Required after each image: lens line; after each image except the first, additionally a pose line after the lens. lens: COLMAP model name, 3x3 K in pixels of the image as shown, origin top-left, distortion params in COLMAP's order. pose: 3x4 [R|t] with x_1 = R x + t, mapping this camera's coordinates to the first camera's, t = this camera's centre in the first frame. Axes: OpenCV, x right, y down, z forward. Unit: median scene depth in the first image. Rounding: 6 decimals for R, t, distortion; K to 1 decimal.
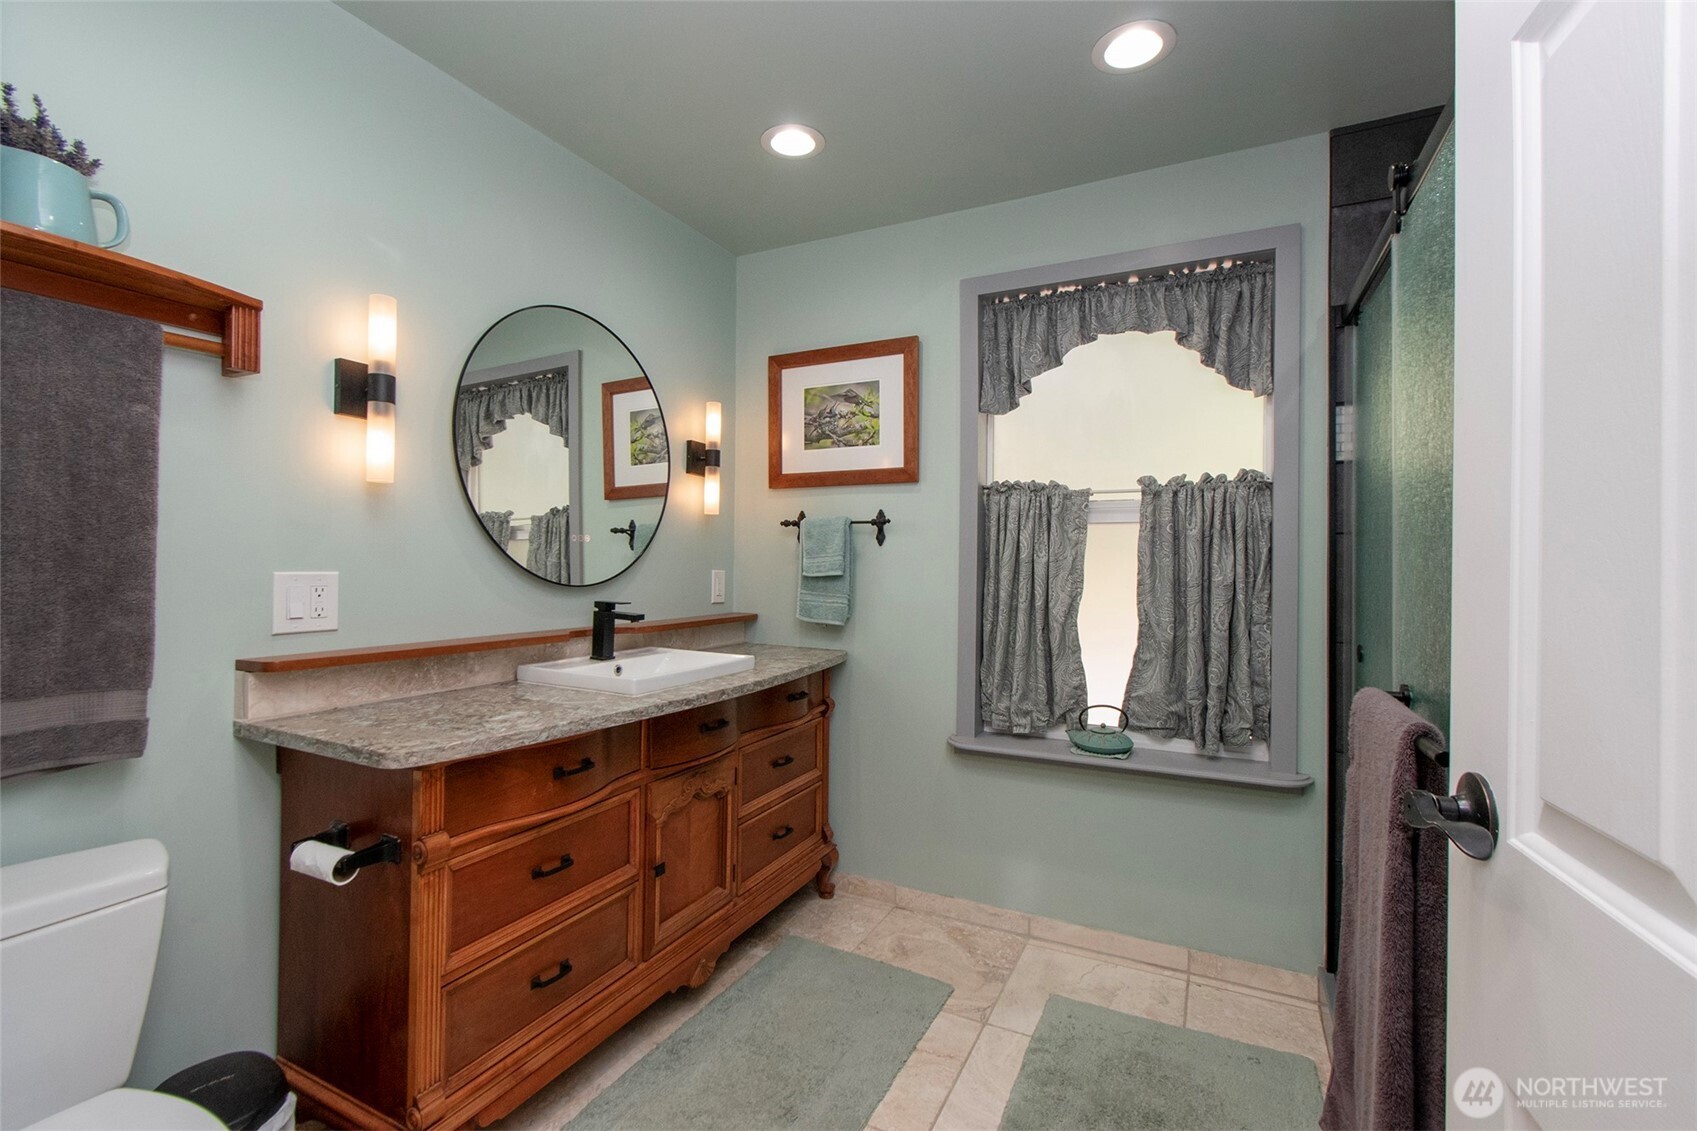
lens RADIAL K [[758.5, 0, 849.3], [0, 758.5, 565.7], [0, 0, 1]] dist [-0.002266, -0.003692]
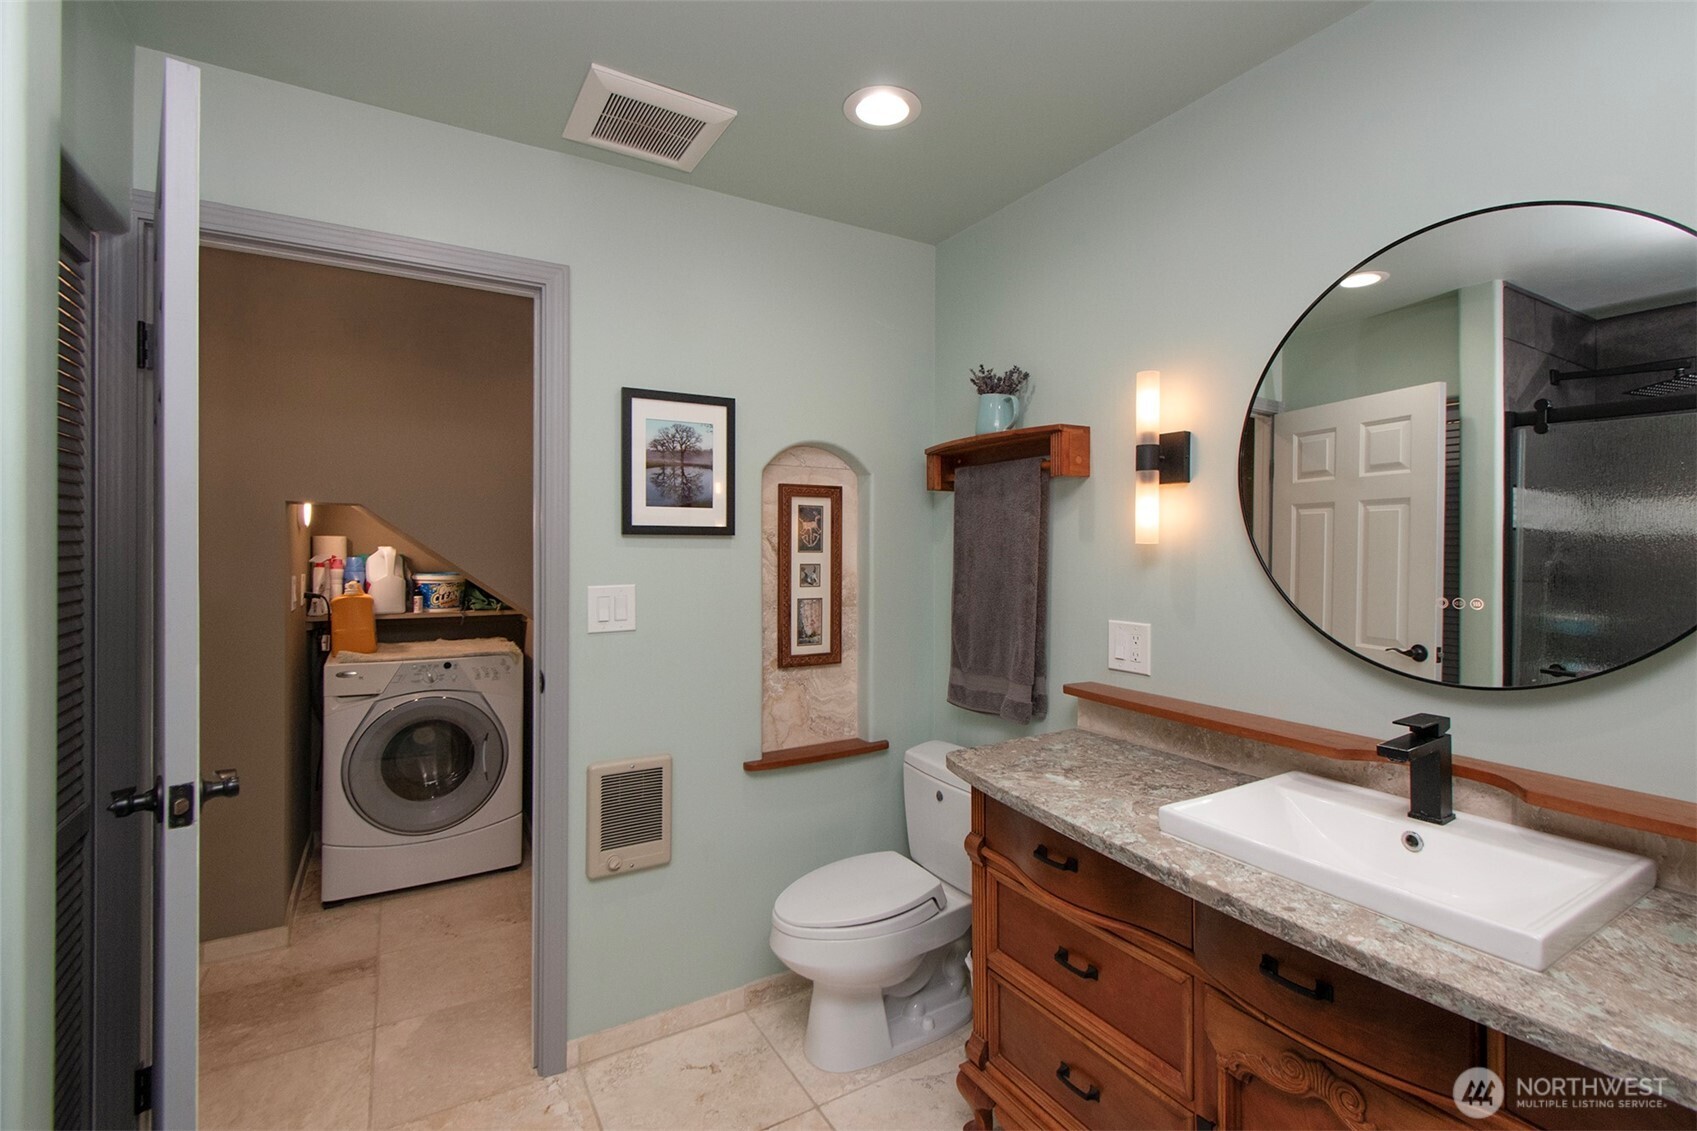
lens RADIAL K [[758.5, 0, 857.7], [0, 758.5, 552.1], [0, 0, 1]] dist [-0.002266, -0.003692]
pose [[-0.542297, -0.007763, -0.840151, 0.478580], [-0.011180, 0.999935, -0.002023, -0.087448], [0.840113, 0.008296, -0.542349, 1.159440]]
